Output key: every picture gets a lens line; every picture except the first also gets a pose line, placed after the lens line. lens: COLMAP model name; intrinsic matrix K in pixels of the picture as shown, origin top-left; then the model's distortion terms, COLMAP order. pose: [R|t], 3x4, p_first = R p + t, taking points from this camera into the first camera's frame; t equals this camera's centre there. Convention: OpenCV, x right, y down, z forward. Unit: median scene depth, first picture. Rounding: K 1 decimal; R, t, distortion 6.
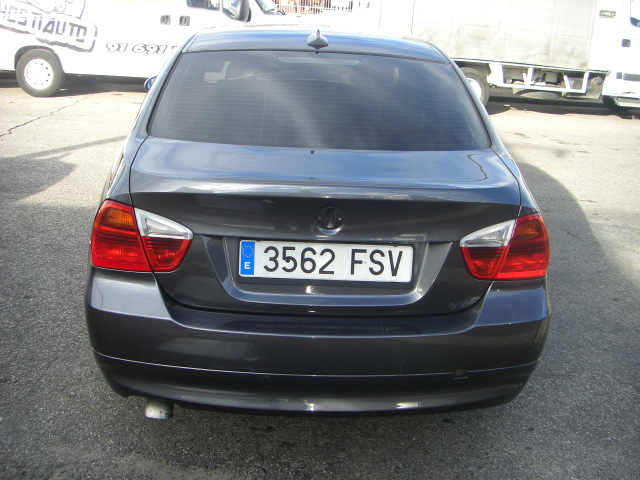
lens RADIAL K [[707.2, 0, 319.8], [0, 707.2, 238.1], [0, 0, 1]] dist [-0.136813, 0.000000]
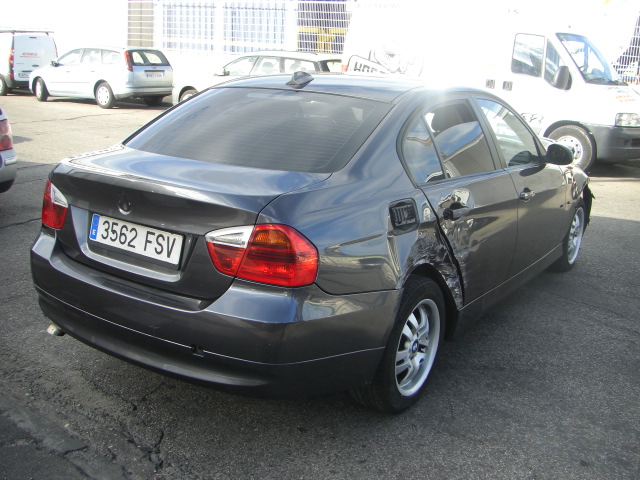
lens RADIAL K [[707.2, 0, 319.1], [0, 707.2, 240.6], [0, 0, 1]] dist [-0.136813, 0.000000]
pose [[0.809163, 0.142539, -0.570033, 1.024289], [-0.196234, 0.979984, -0.033505, 0.013950], [0.553848, 0.138971, 0.820938, 0.130477]]
